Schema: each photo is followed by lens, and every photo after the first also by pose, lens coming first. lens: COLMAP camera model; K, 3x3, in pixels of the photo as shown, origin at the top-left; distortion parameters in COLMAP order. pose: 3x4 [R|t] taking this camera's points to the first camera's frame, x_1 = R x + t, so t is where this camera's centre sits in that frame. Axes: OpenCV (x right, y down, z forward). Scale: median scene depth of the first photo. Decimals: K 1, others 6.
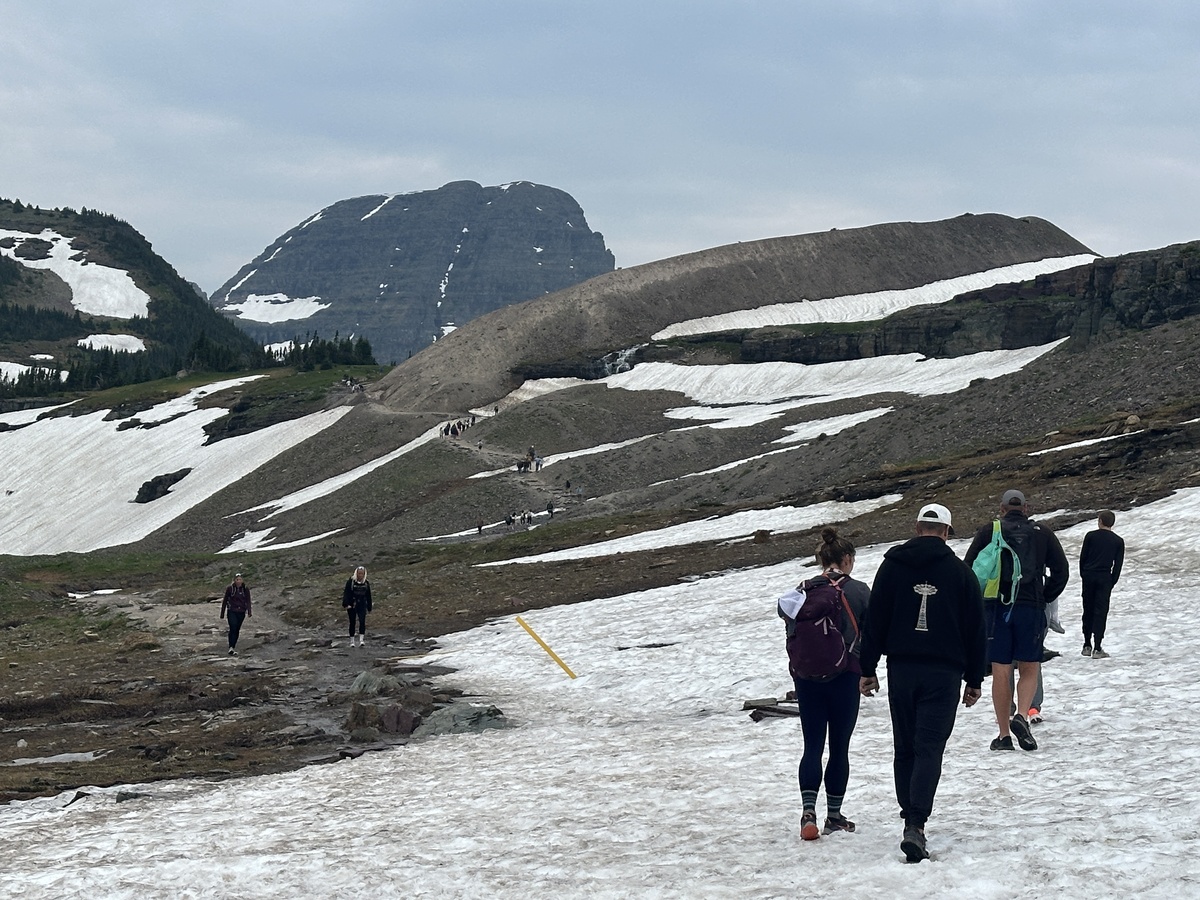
lens RADIAL K [[2483.7, 0, 601.4], [0, 2483.7, 448.6], [0, 0, 1]] dist [0.035325, 0.000000]
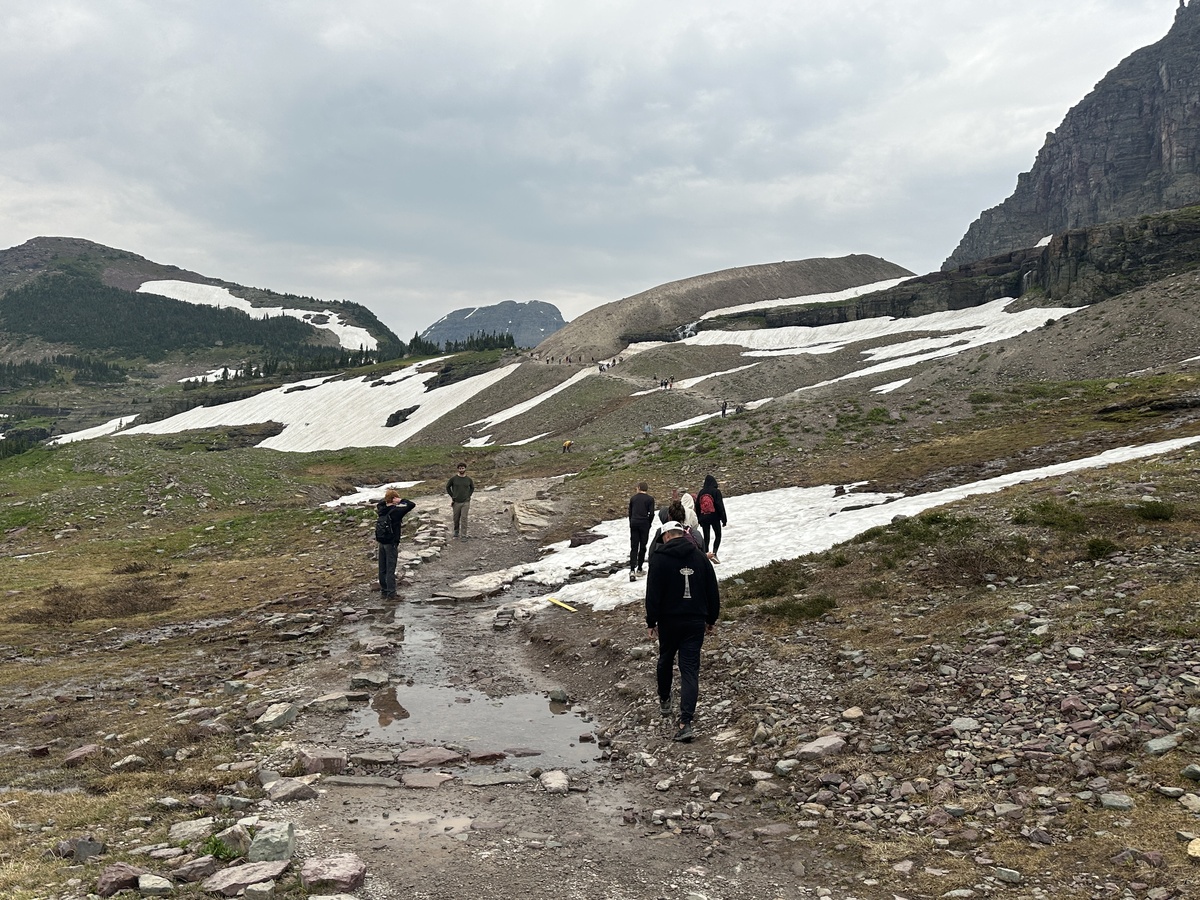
lens RADIAL K [[1014.1, 0, 596.5], [0, 1014.1, 453.1], [0, 0, 1]] dist [0.069869, -0.014370]
pose [[0.999049, -0.026009, 0.035001, -0.071506], [0.024768, 0.999065, 0.035441, 0.017970], [-0.035891, -0.034541, 0.998759, 0.323045]]
